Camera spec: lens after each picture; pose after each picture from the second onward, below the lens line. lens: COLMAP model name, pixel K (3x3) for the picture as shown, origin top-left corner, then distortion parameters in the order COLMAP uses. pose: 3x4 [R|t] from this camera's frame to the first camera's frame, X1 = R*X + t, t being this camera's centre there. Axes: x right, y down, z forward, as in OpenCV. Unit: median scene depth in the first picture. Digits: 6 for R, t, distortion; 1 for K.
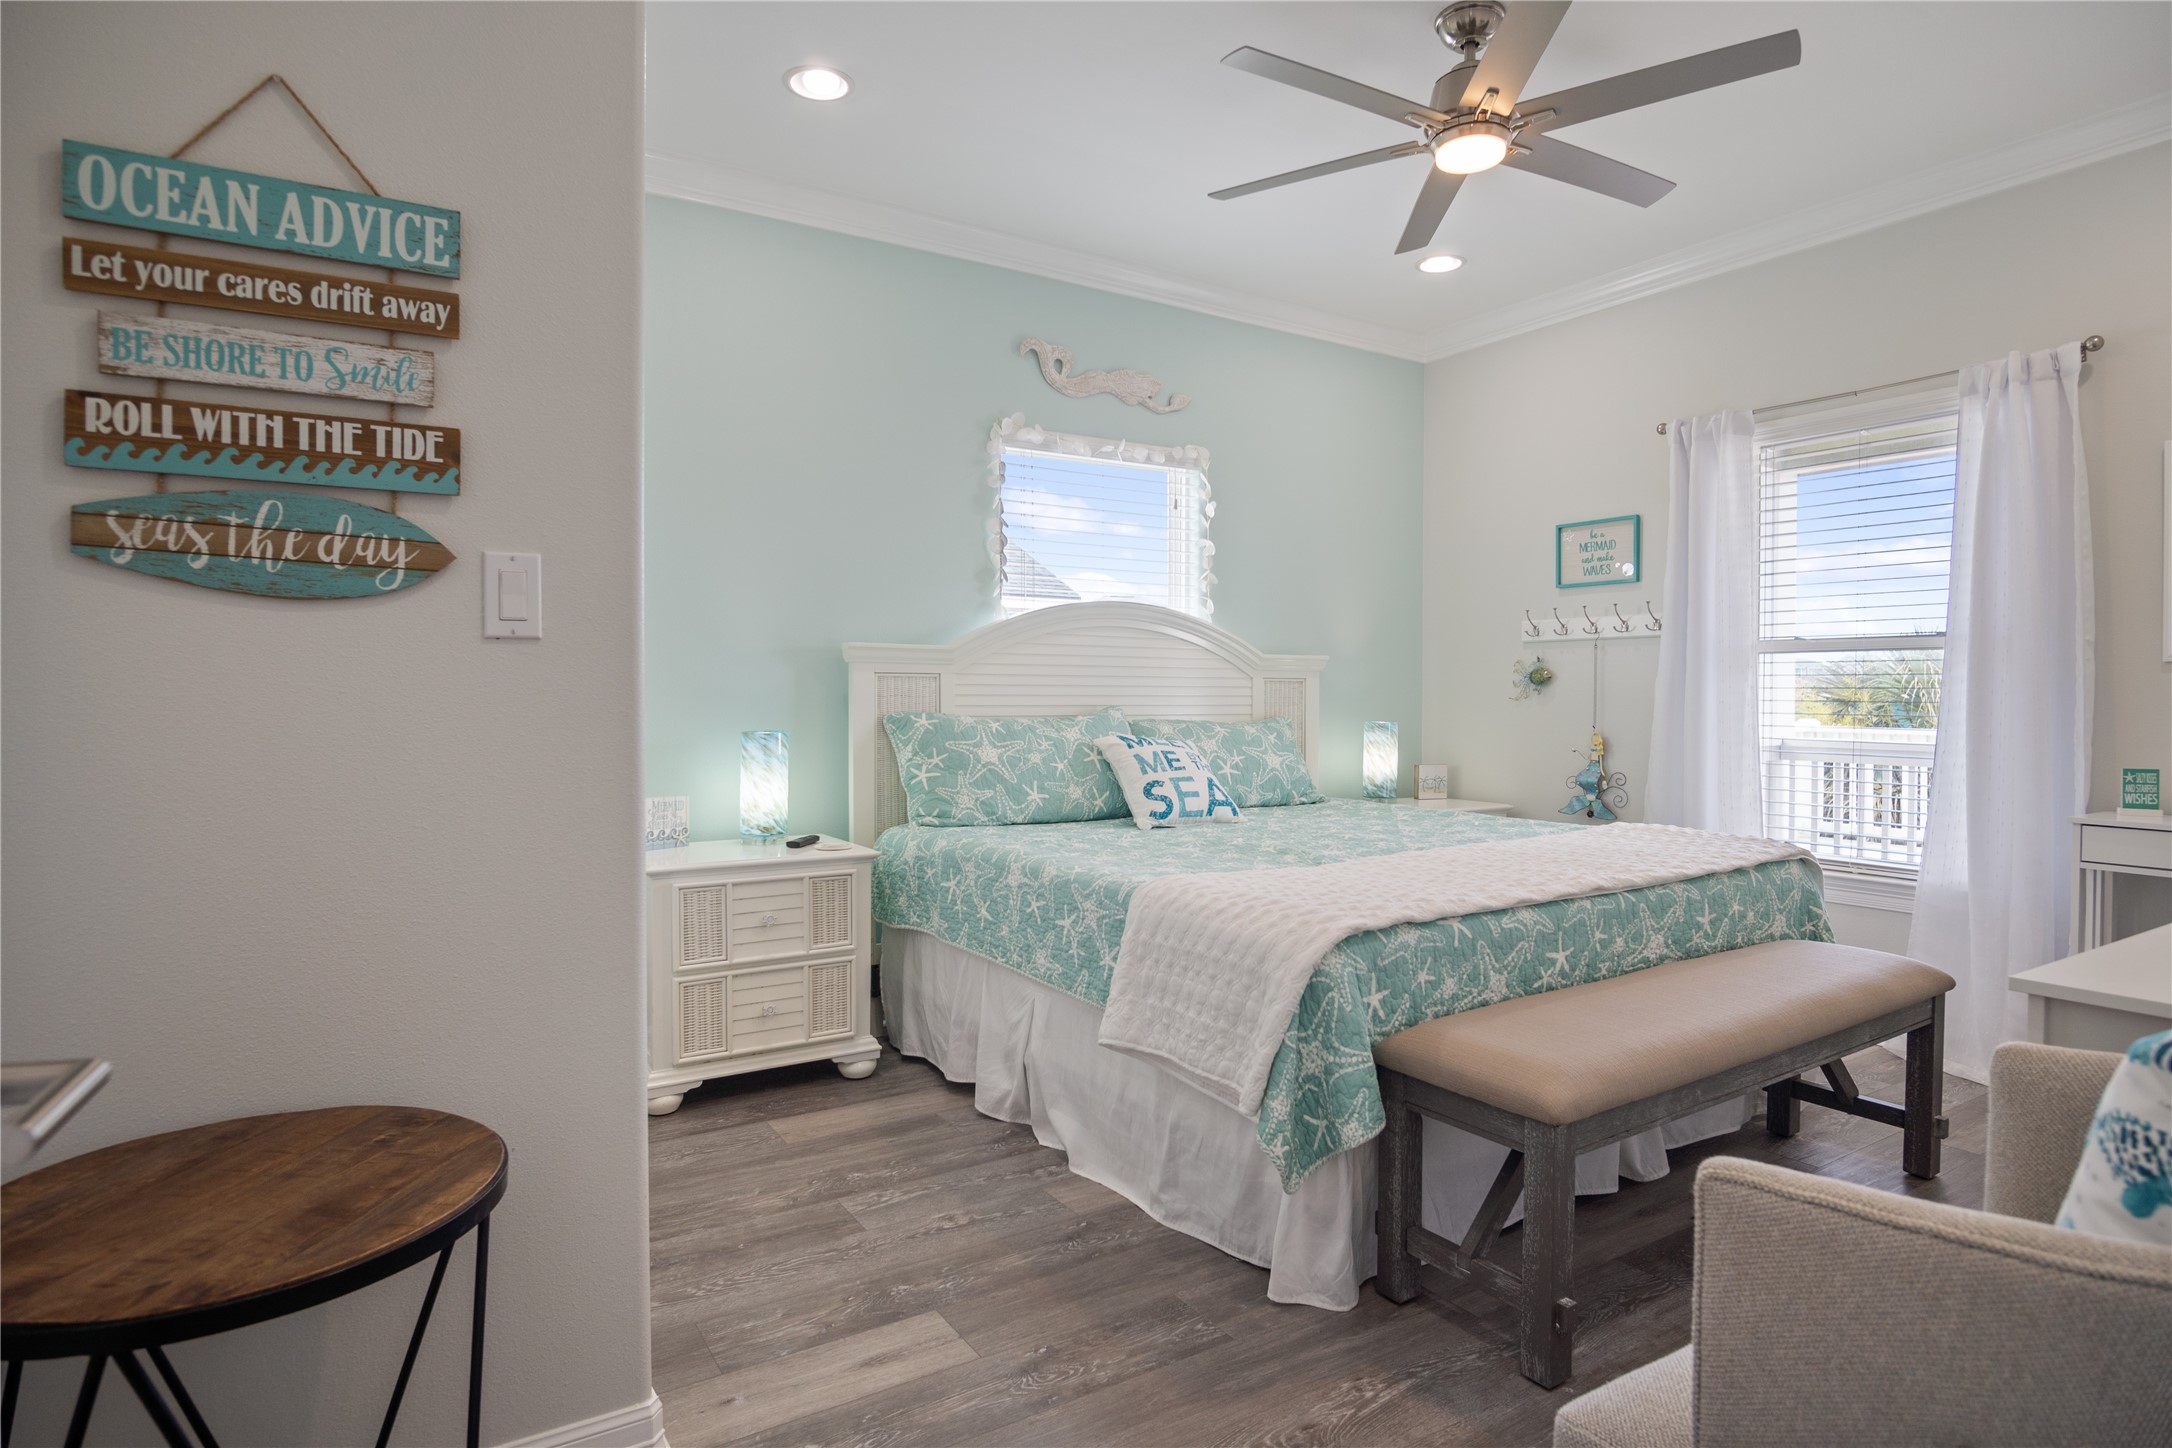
lens RADIAL K [[1166.2, 0, 1090.5], [0, 1166.2, 716.9], [0, 0, 1]] dist [-0.041946, 0.009341]
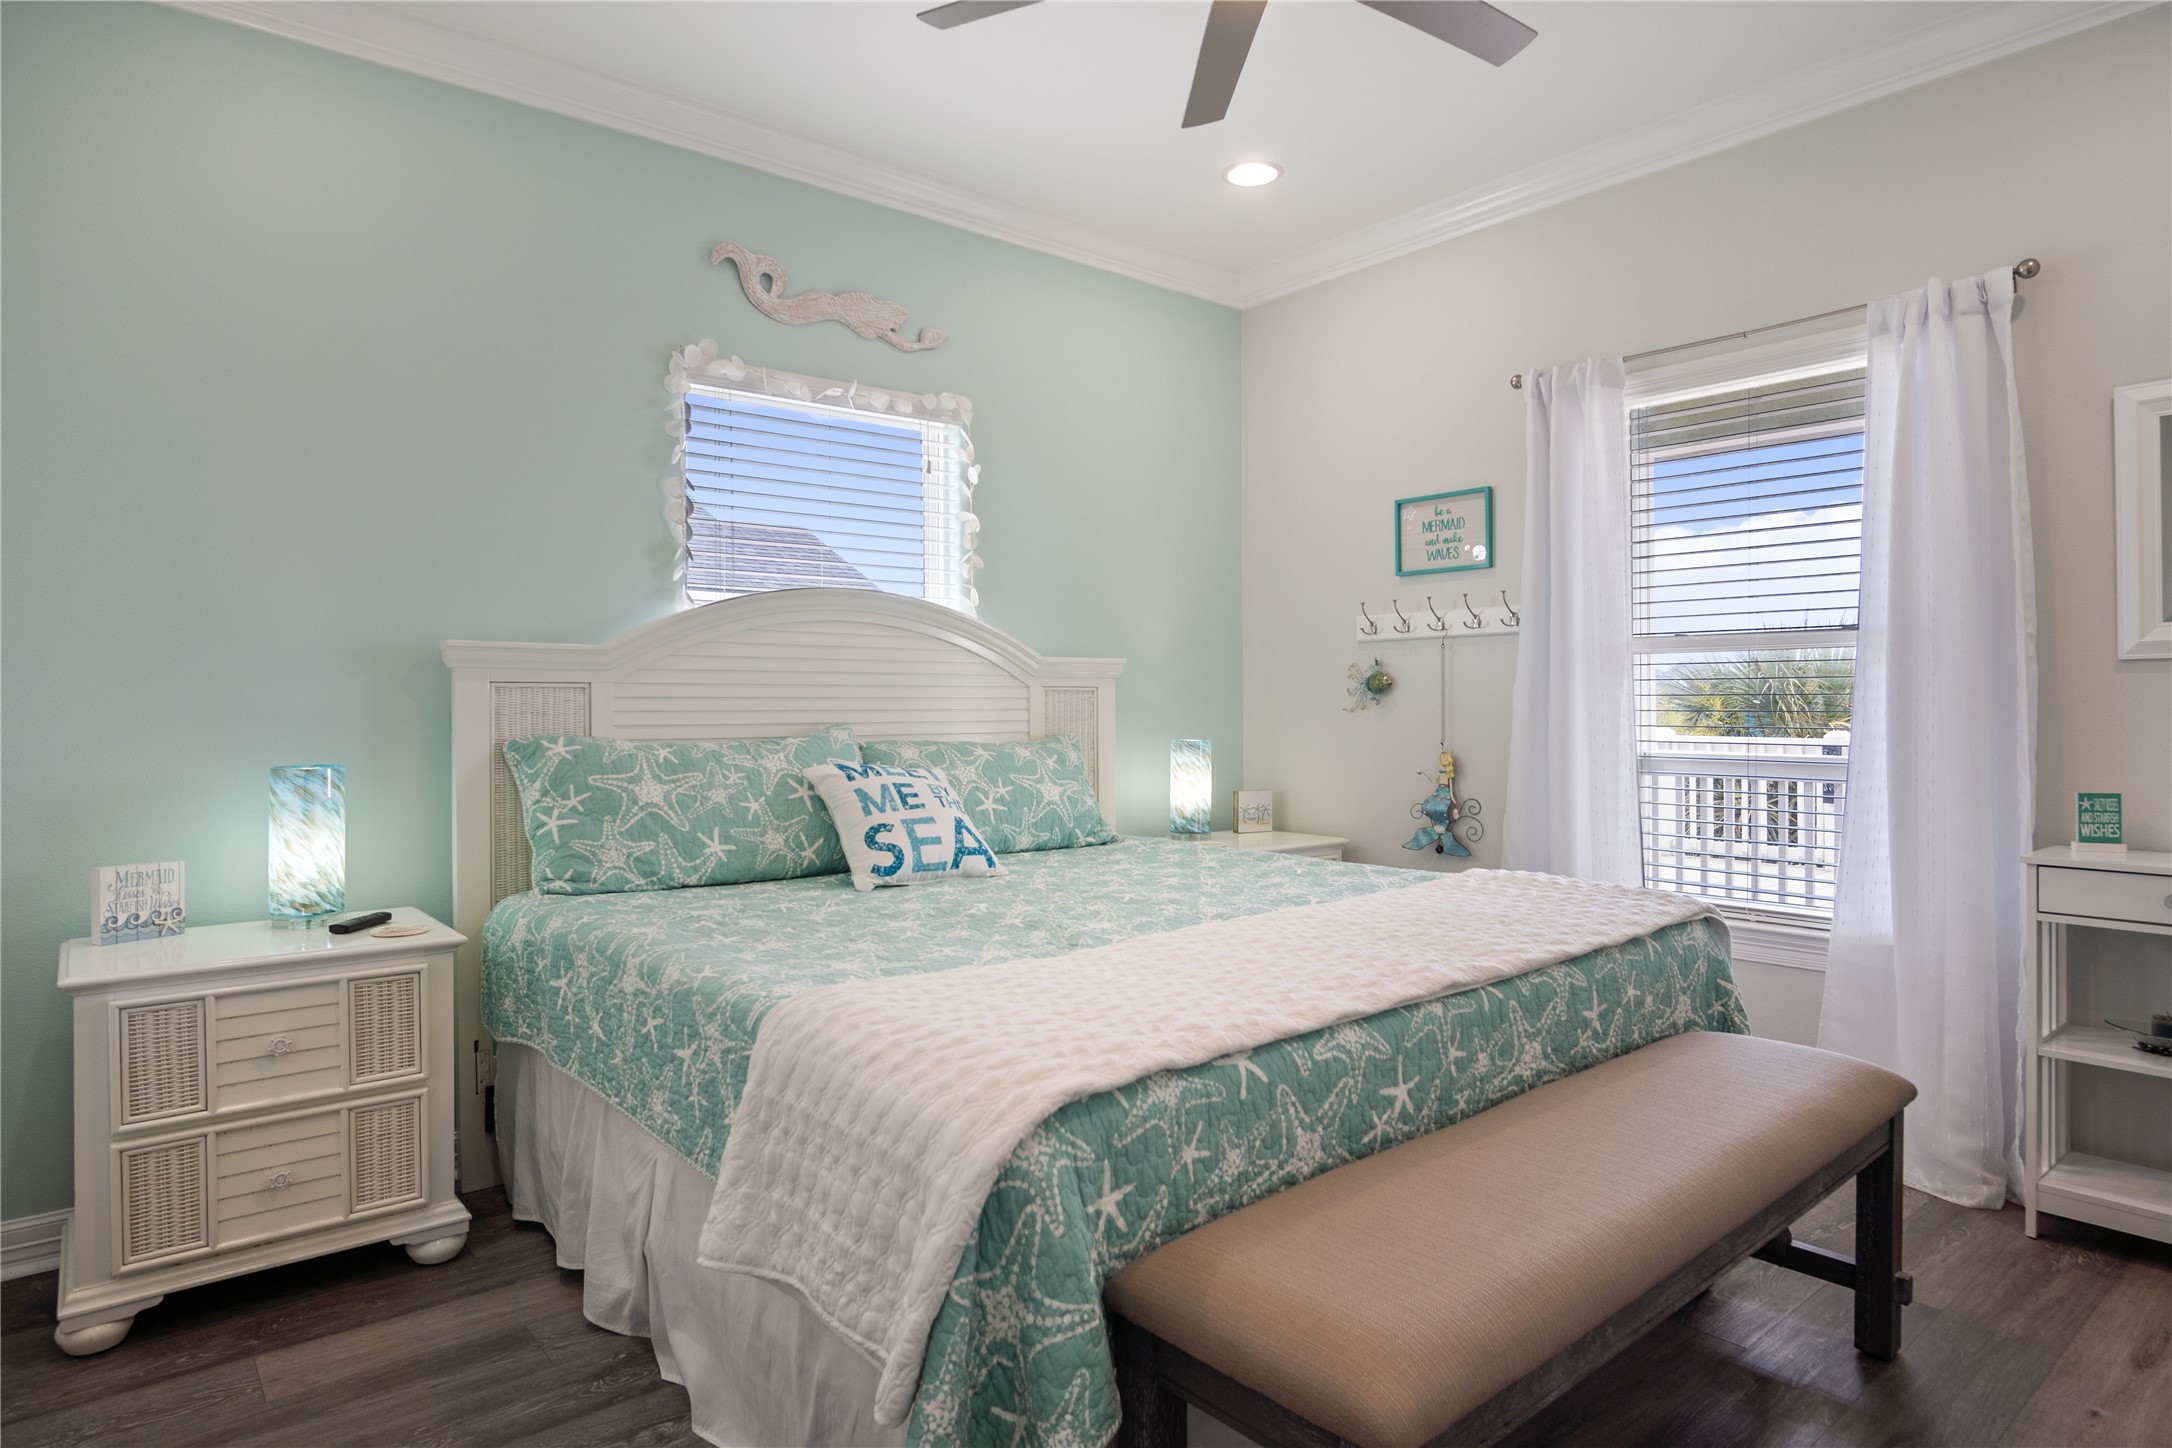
lens RADIAL K [[1230.0, 0, 1086.0], [0, 1230.0, 703.9], [0, 0, 1]] dist [-0.036958, 0.001744]
pose [[0.991741, -0.006744, 0.128082, 0.099412], [0.009370, 0.999758, -0.019907, -0.006511], [-0.127917, 0.020942, 0.991564, 0.229964]]
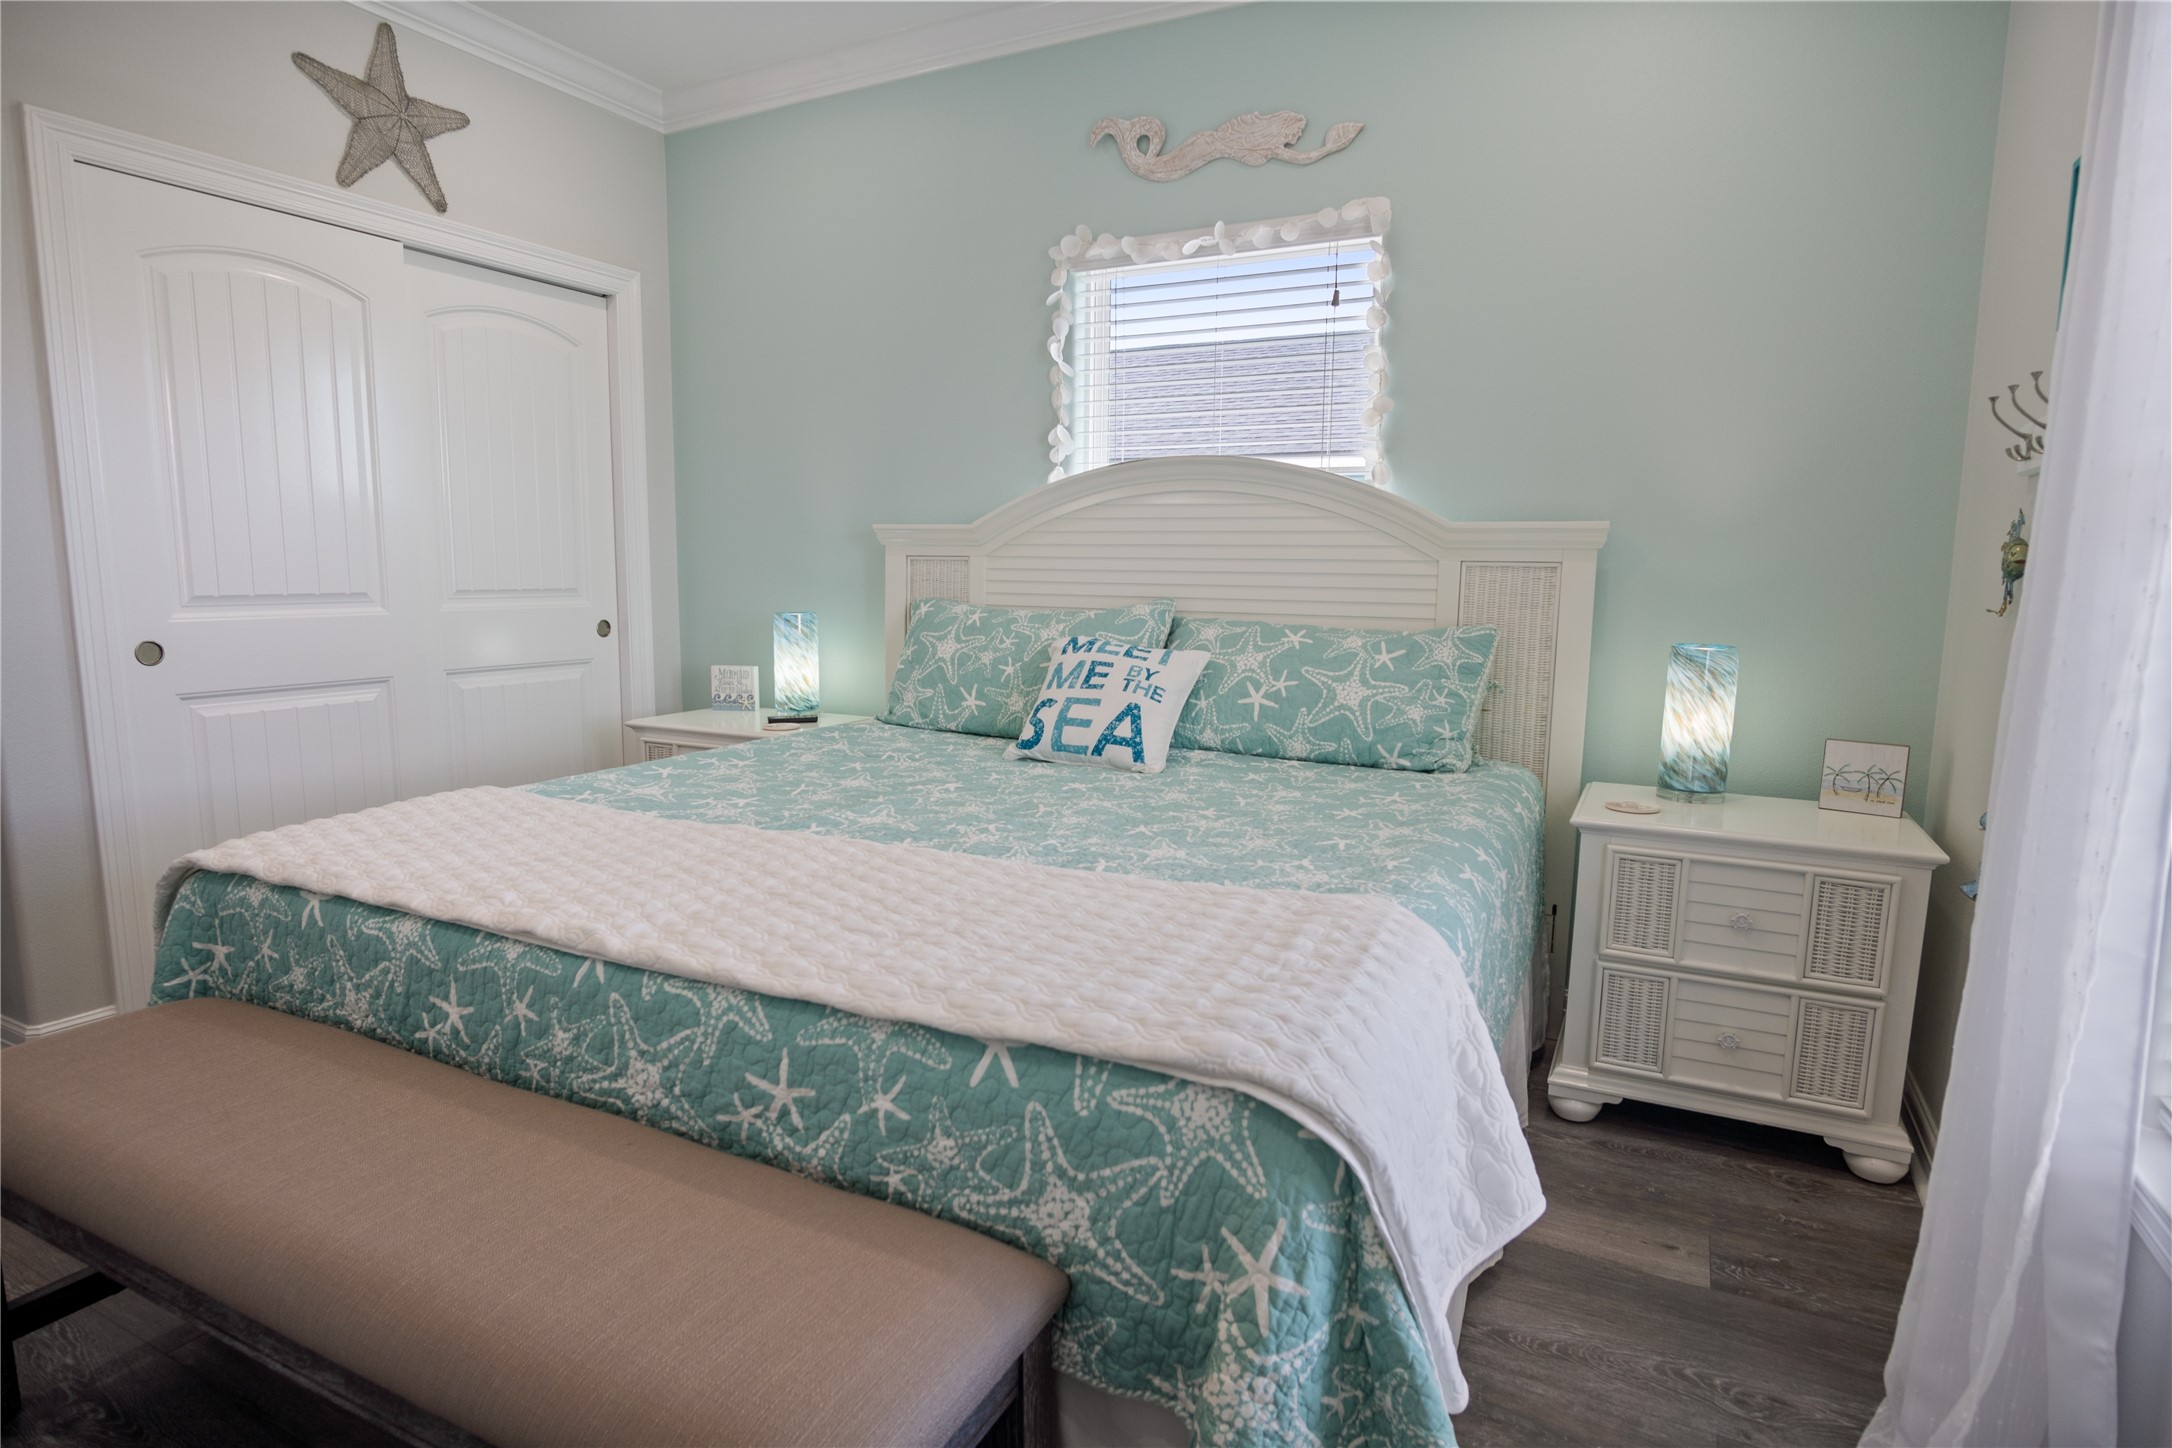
lens RADIAL K [[1159.3, 0, 1086.0], [0, 1159.3, 724.0], [0, 0, 1]] dist [-0.020023, 0.000450]
pose [[0.508206, 0.120173, -0.852810, 0.827569], [-0.026687, 0.991939, 0.123875, -0.026667], [0.860822, -0.040195, 0.507316, 0.742509]]
